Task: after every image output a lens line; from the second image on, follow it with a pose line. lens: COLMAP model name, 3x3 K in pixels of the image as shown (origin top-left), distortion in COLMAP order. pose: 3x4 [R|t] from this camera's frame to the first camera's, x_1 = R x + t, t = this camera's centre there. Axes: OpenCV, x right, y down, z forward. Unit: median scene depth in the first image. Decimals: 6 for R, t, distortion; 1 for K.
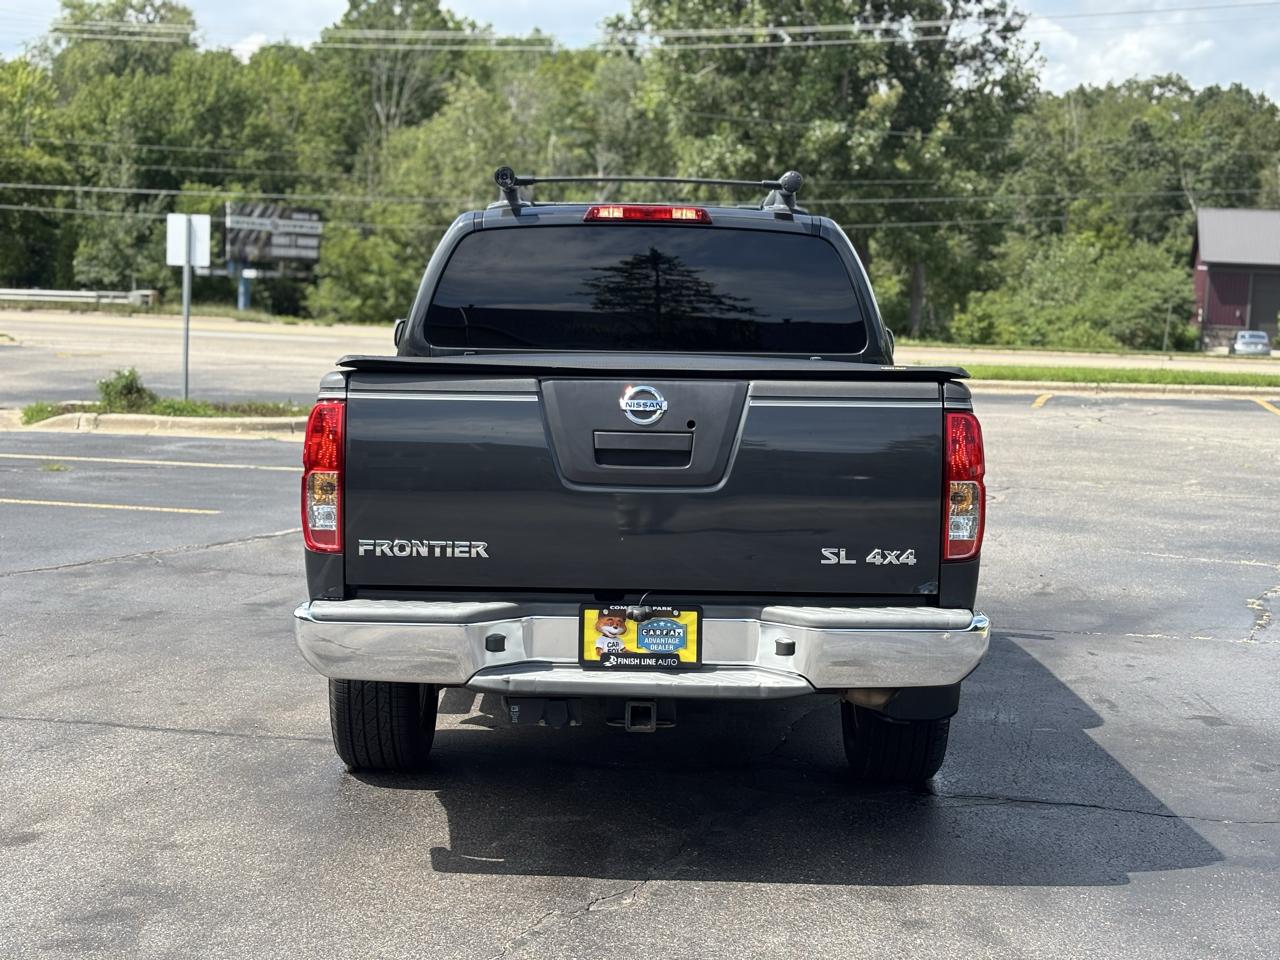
lens RADIAL K [[1947.2, 0, 611.4], [0, 1947.2, 488.4], [0, 0, 1]] dist [0.116599, 0.000000]
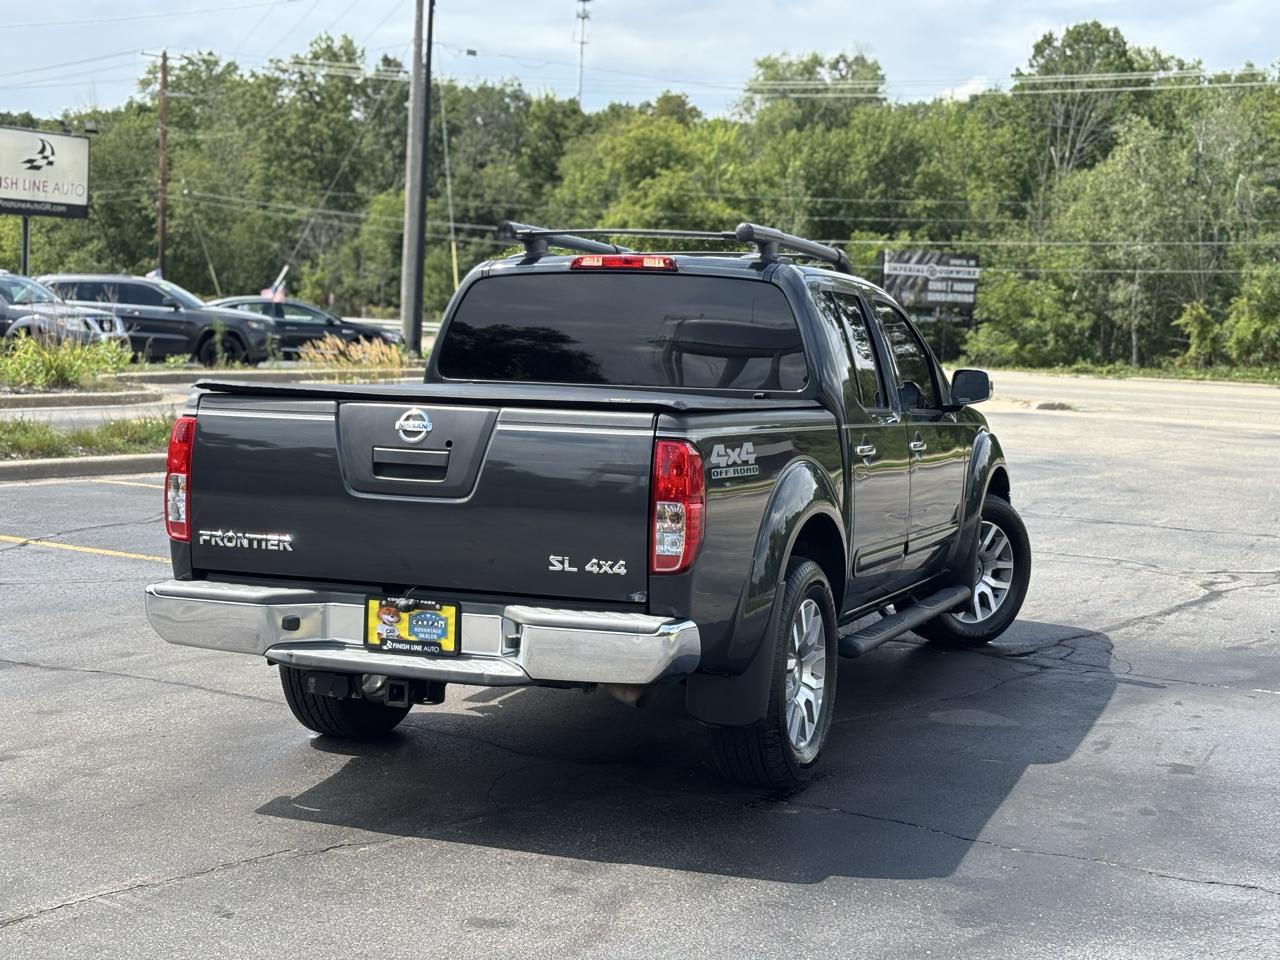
lens RADIAL K [[1947.2, 0, 628.4], [0, 1947.2, 473.7], [0, 0, 1]] dist [0.116599, 0.000000]
pose [[0.937349, 0.033494, -0.346779, 0.033943], [-0.043927, 0.998787, -0.022266, 0.000374], [0.345612, 0.036104, 0.937683, -0.003084]]
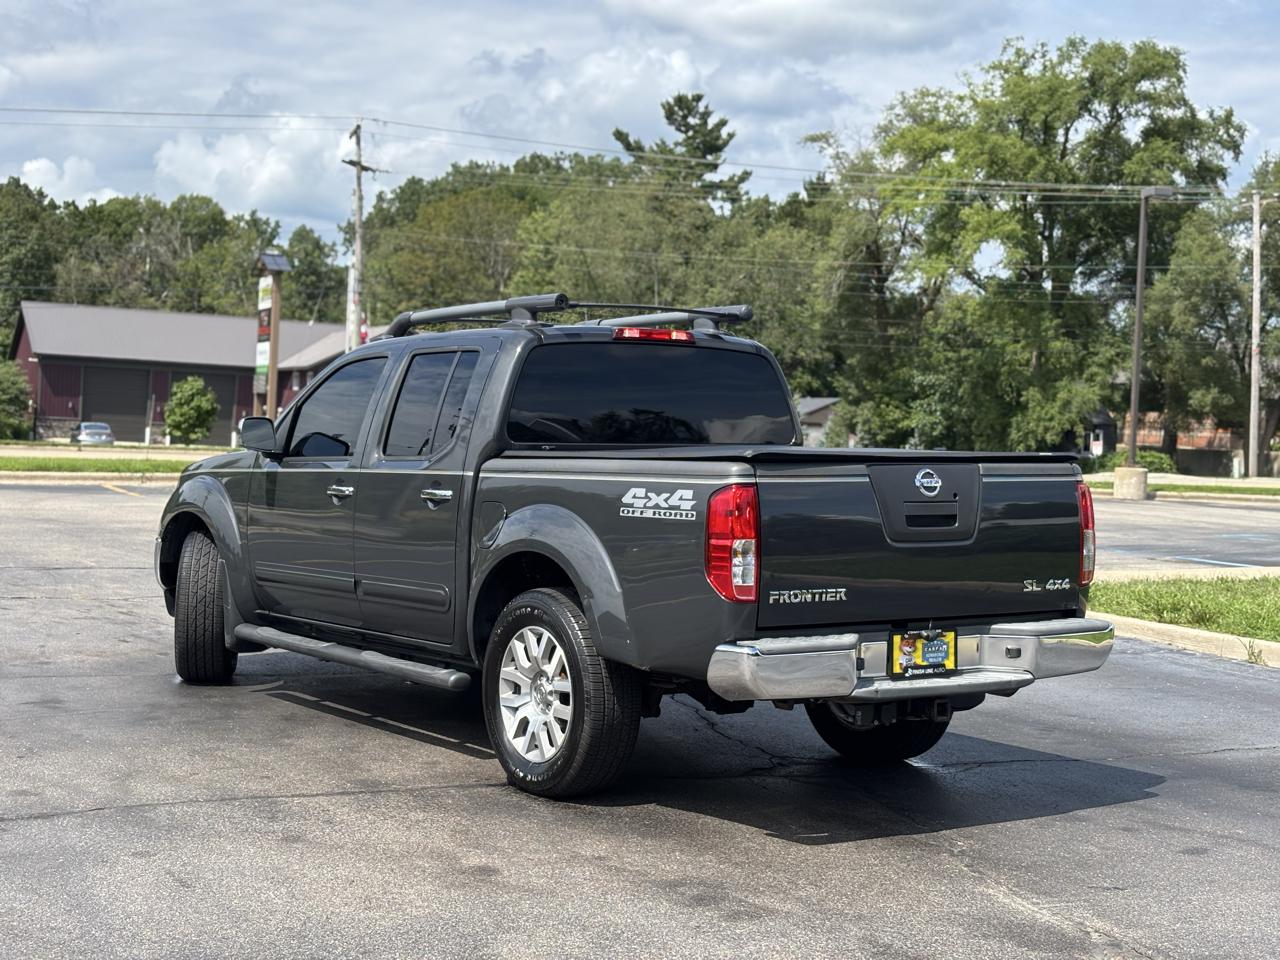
lens RADIAL K [[1978.2, 0, 615.5], [0, 1978.2, 466.7], [0, 0, 1]] dist [0.131380, 0.000000]
pose [[0.811499, -0.016281, 0.584128, -0.061383], [0.049438, 0.997941, -0.040868, -0.000485], [-0.582259, 0.062042, 0.810632, -0.000558]]
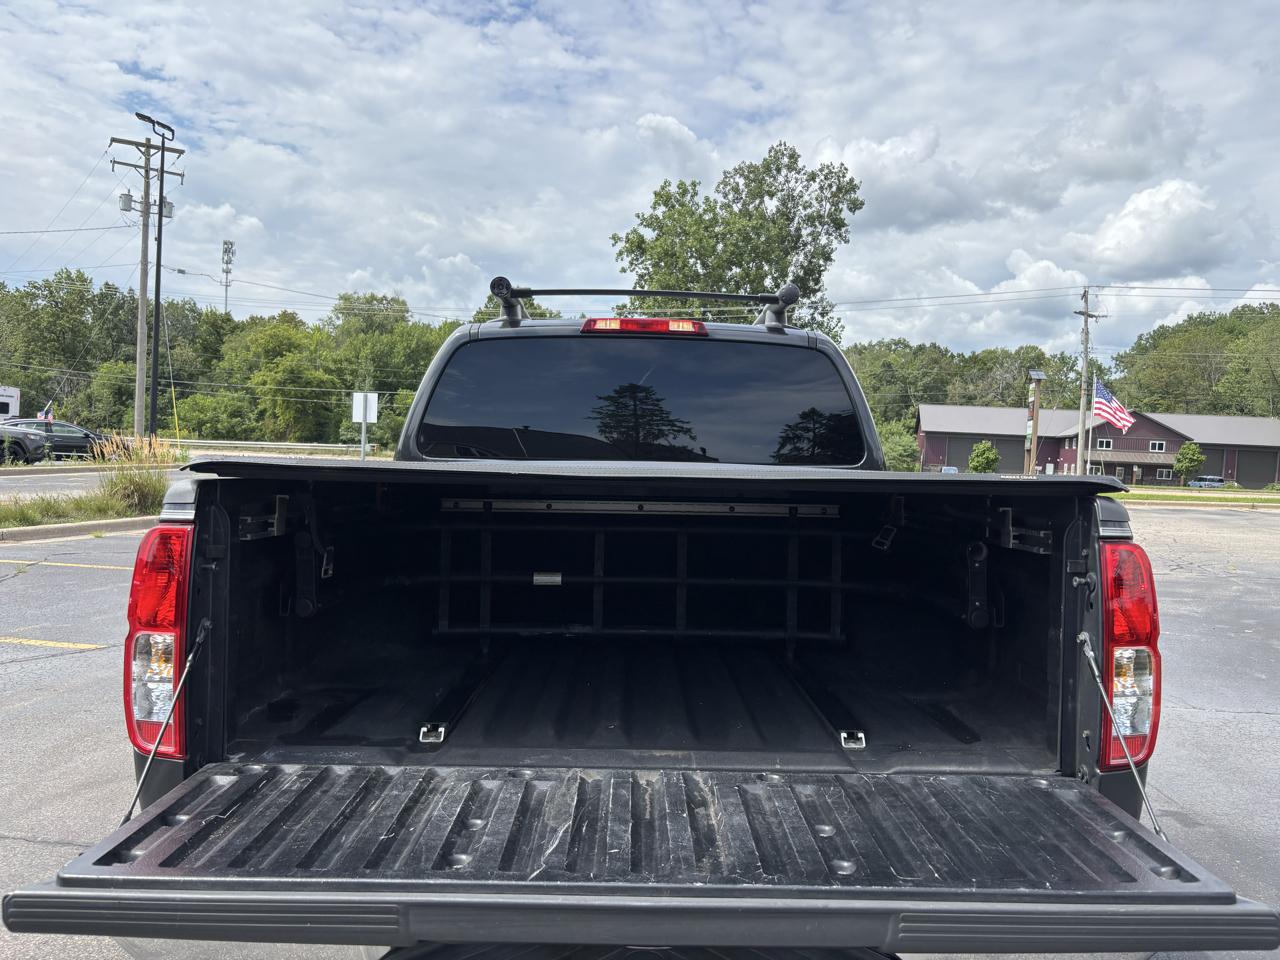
lens RADIAL K [[979.2, 0, 644.4], [0, 979.2, 475.7], [0, 0, 1]] dist [0.043467, -0.047850]
pose [[0.999707, 0.000931, 0.024187, 0.000543], [0.000776, 0.997515, -0.070456, -0.002355], [-0.024193, 0.070454, 0.997222, 0.041628]]
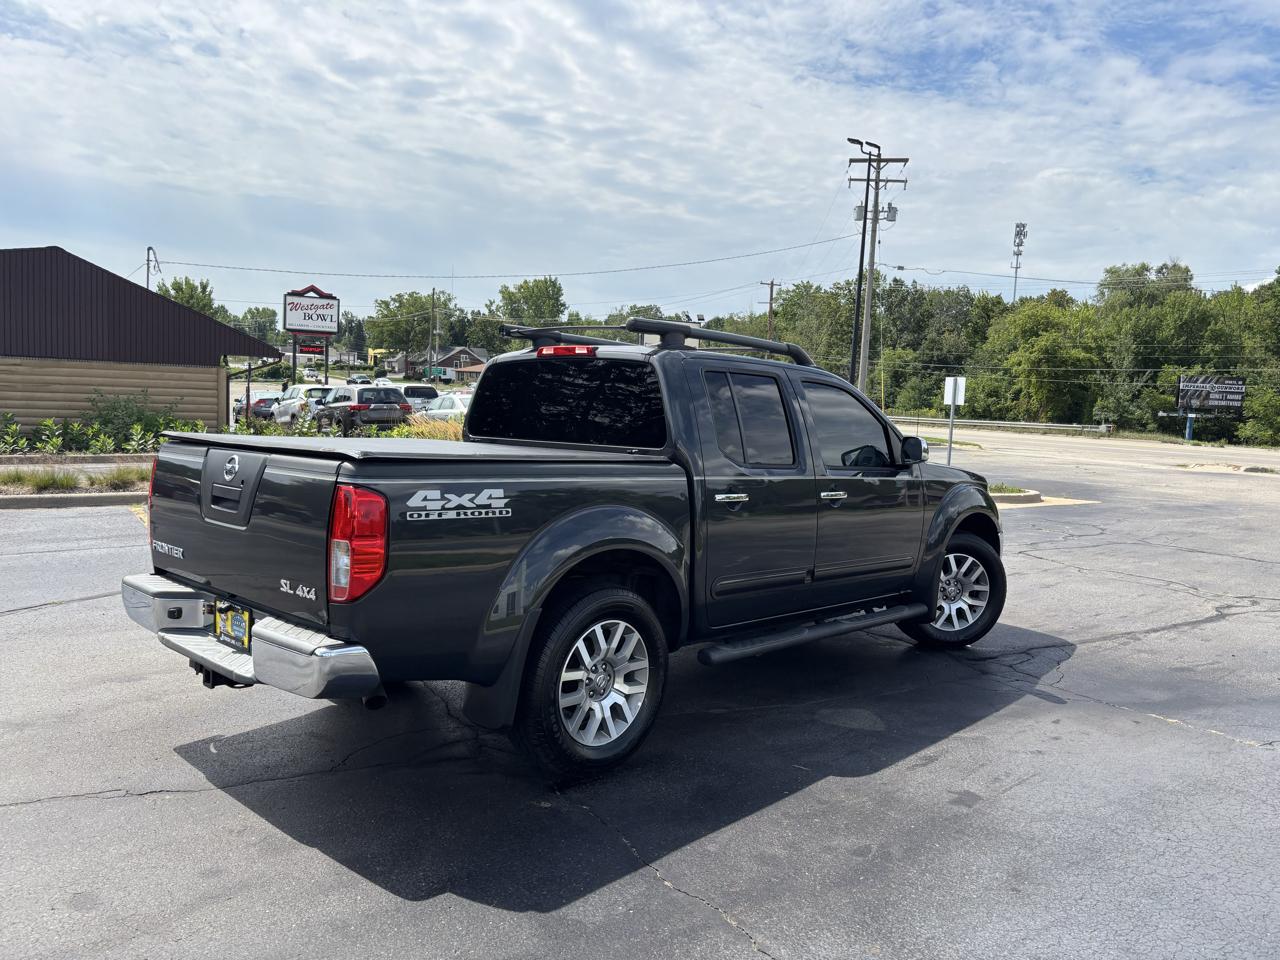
lens RADIAL K [[979.2, 0, 647.4], [0, 979.2, 467.3], [0, 0, 1]] dist [0.043467, -0.047850]
pose [[0.735539, 0.046067, -0.675915, 0.047477], [-0.084372, 0.996147, -0.023922, -0.003261], [0.672208, 0.074624, 0.736592, 0.041206]]
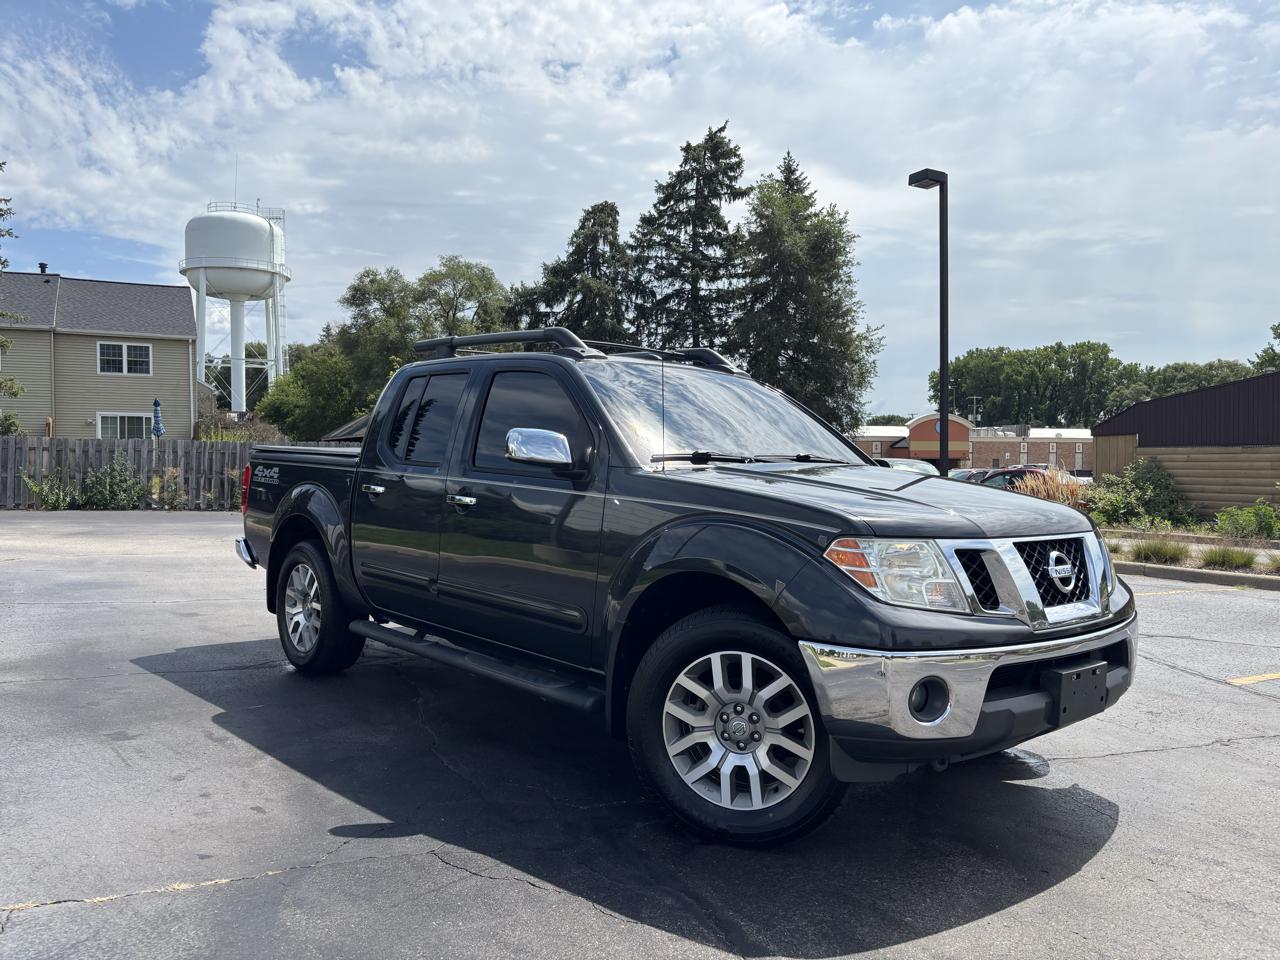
lens RADIAL K [[976.8, 0, 645.4], [0, 976.8, 491.1], [0, 0, 1]] dist [0.022156, -0.003746]
pose [[-0.747513, -0.025643, -0.663752, 0.041668], [-0.104044, 0.991441, 0.078871, -0.009955], [0.656048, 0.128016, -0.743783, 0.145077]]
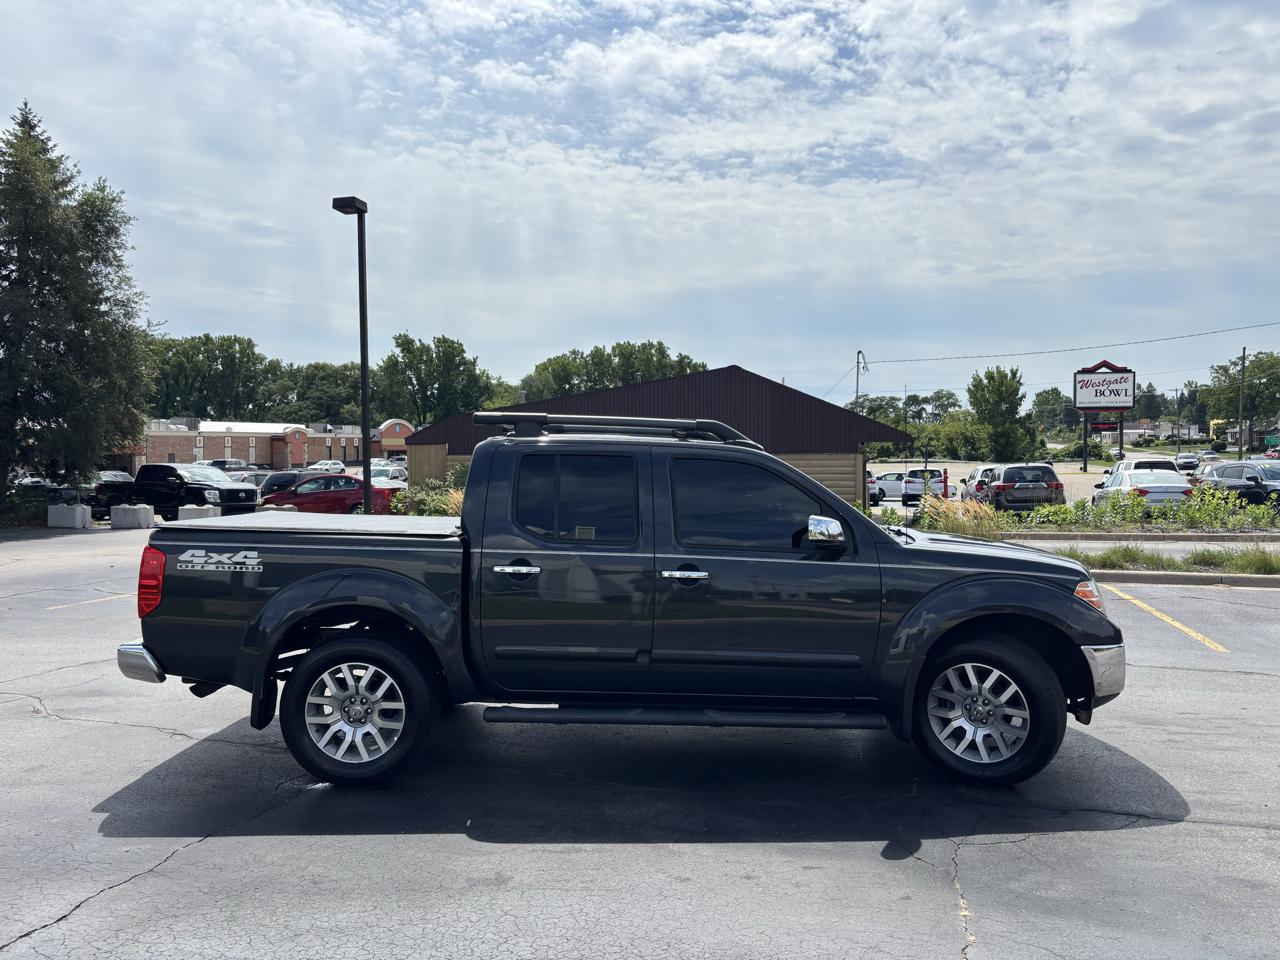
lens RADIAL K [[979.2, 0, 640.7], [0, 979.2, 478.0], [0, 0, 1]] dist [0.043467, -0.047850]
pose [[0.003494, -0.014040, -0.999895, 0.074906], [-0.099492, 0.994935, -0.014318, -0.008960], [0.995032, 0.099531, 0.002079, 0.093729]]
